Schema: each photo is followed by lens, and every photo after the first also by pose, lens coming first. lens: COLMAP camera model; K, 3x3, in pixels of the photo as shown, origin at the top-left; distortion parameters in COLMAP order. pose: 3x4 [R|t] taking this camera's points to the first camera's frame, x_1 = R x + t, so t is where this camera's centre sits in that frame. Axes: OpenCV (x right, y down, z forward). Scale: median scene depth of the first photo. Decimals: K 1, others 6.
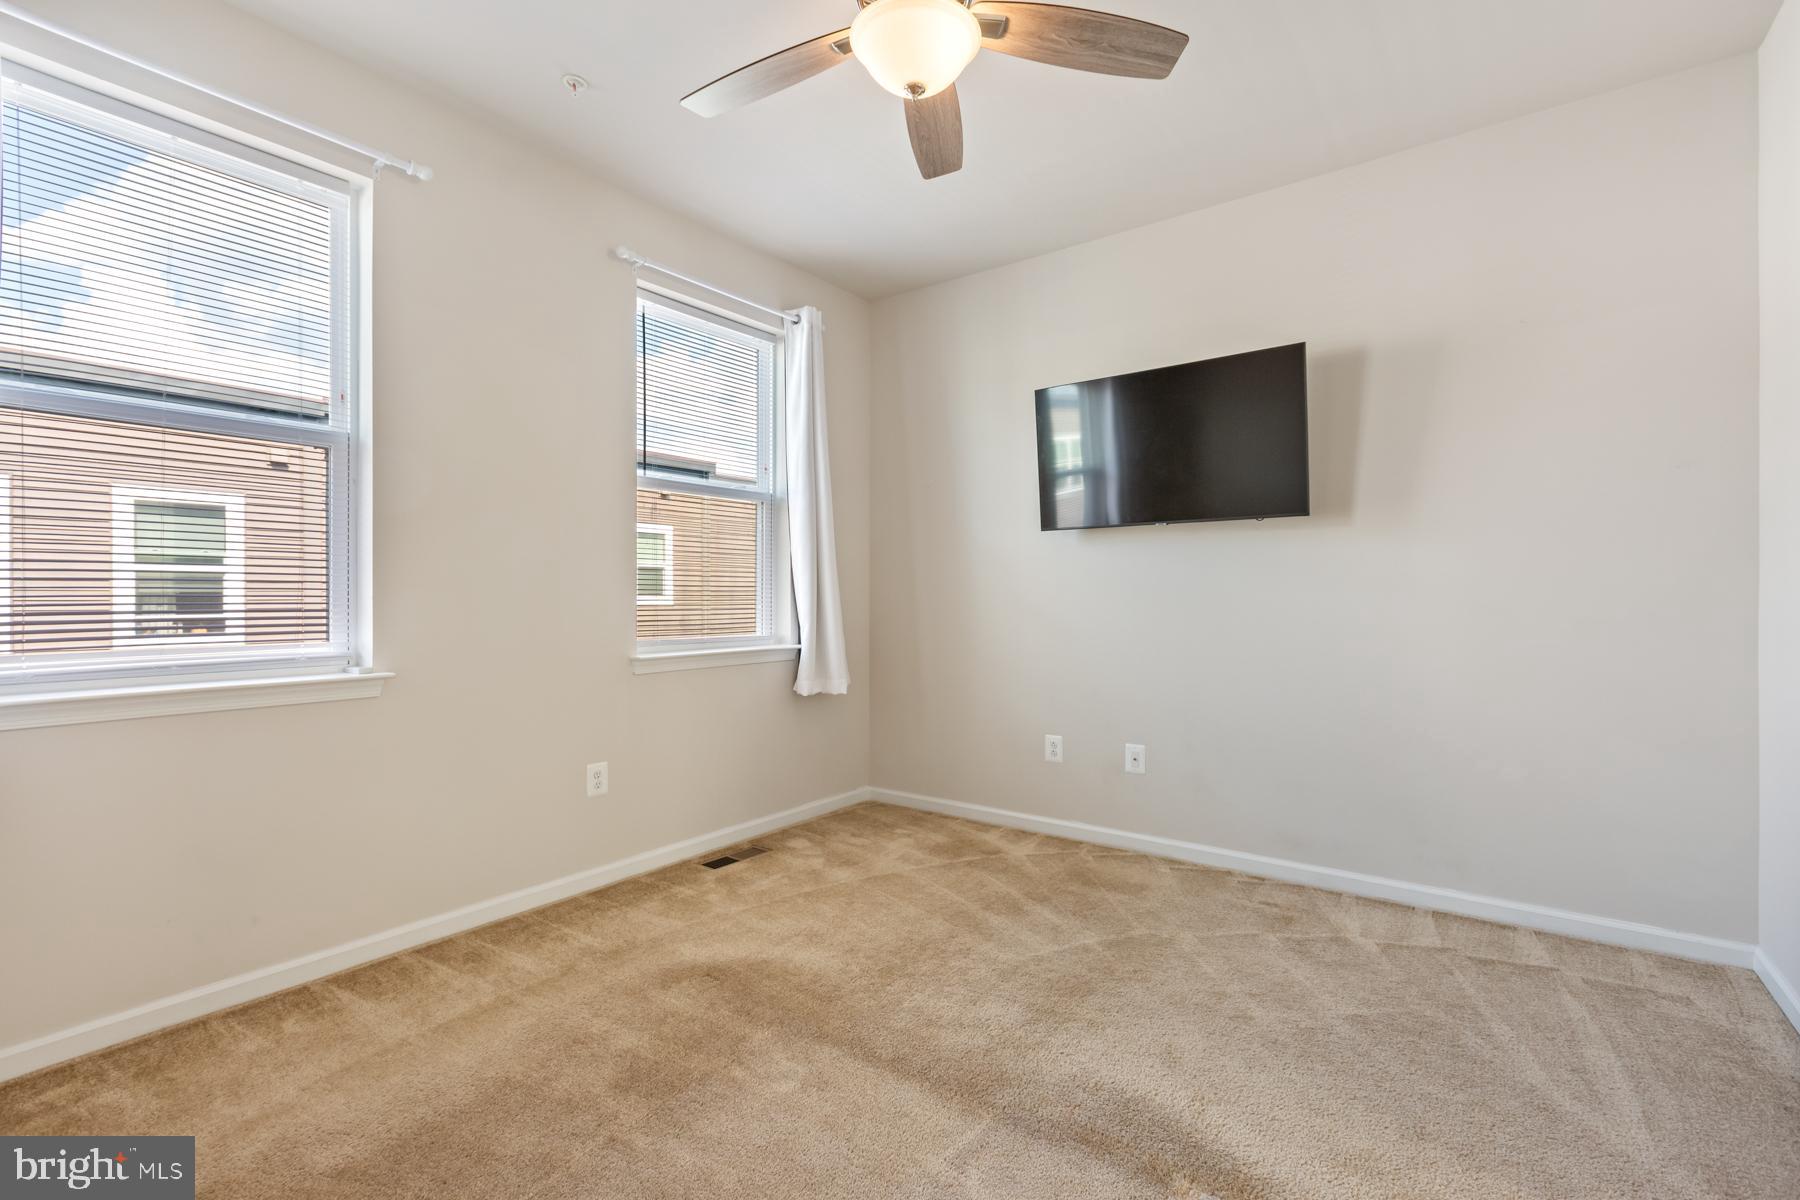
lens RADIAL K [[808.4, 0, 903.4], [0, 808.4, 590.1], [0, 0, 1]] dist [0.020305, -0.000159]
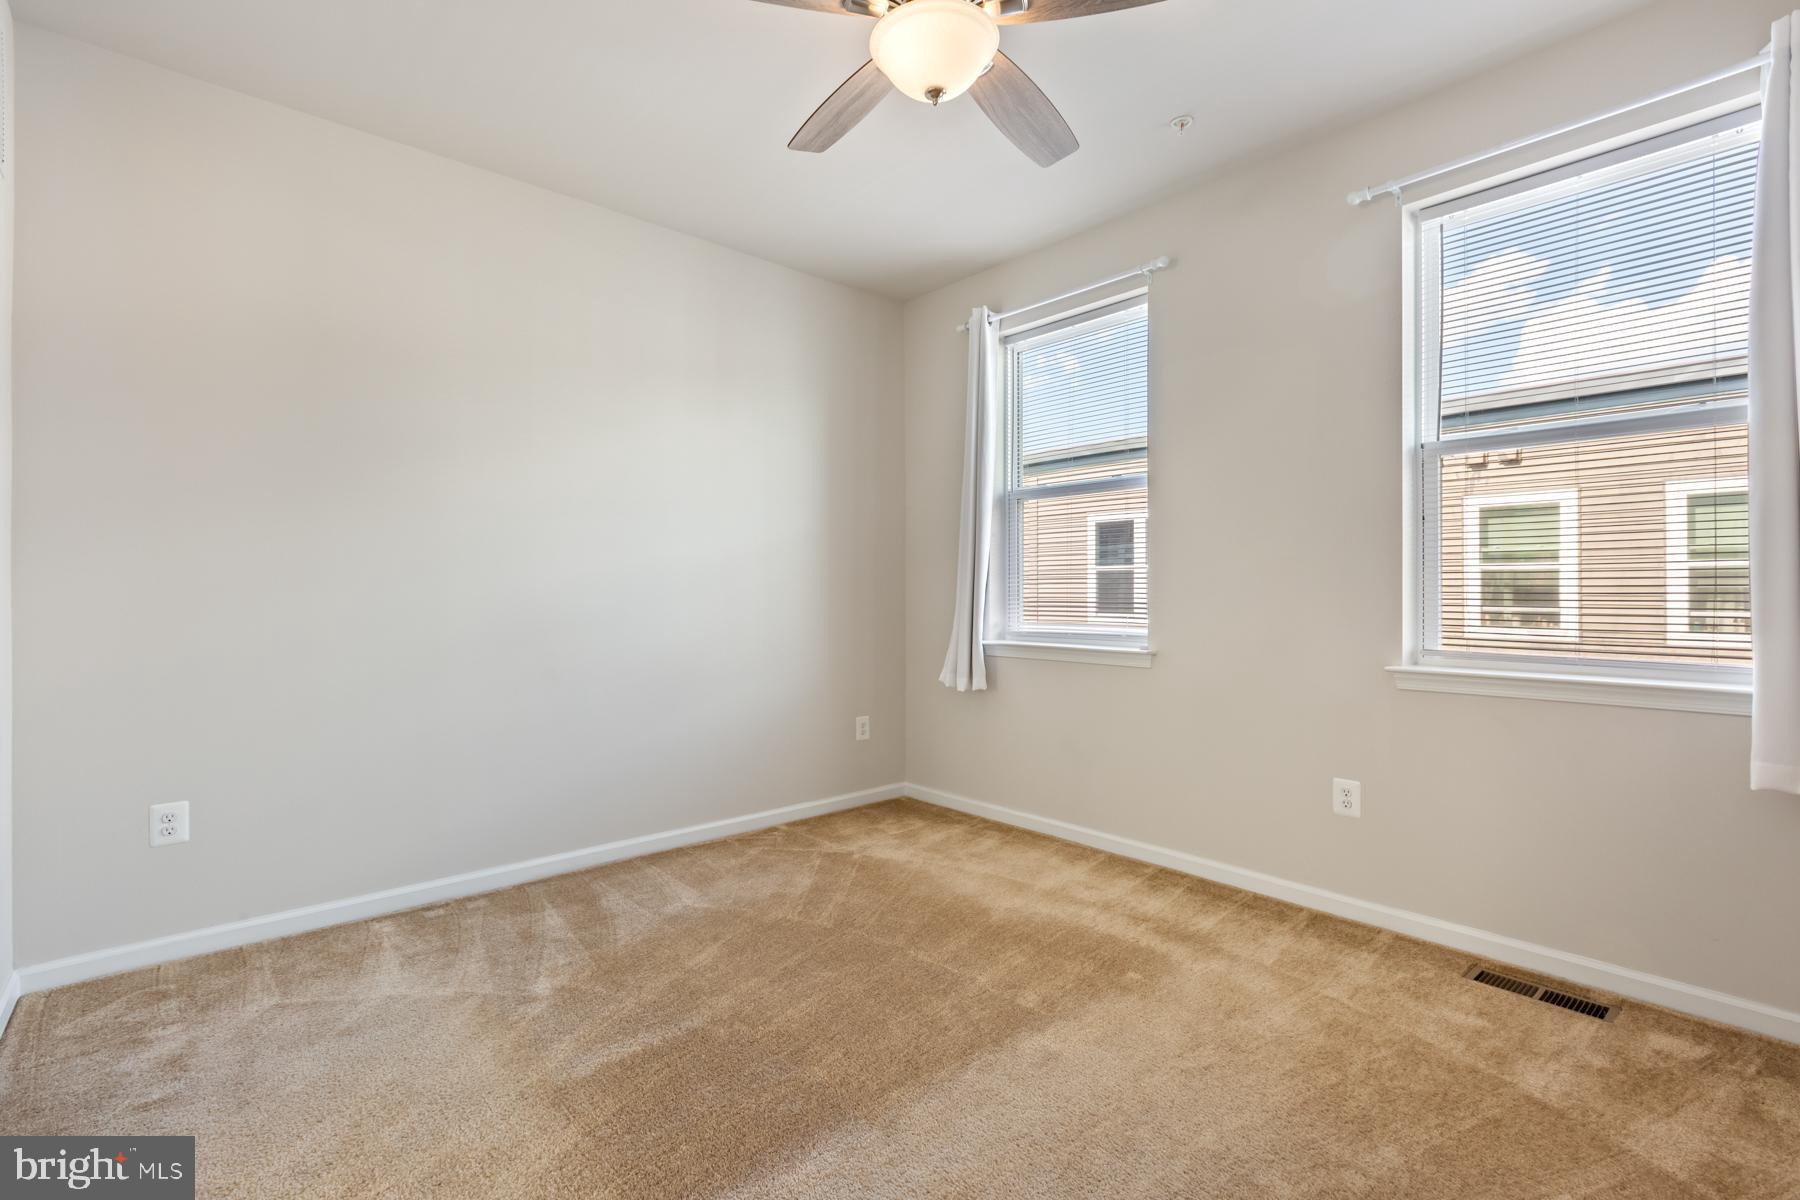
lens RADIAL K [[808.4, 0, 898.9], [0, 808.4, 600.4], [0, 0, 1]] dist [0.020305, -0.000159]
pose [[-0.173161, 0.015816, -0.984767, 0.399641], [0.002678, 0.999875, 0.015588, 0.000369], [0.984890, 0.000062, -0.173182, 0.453607]]
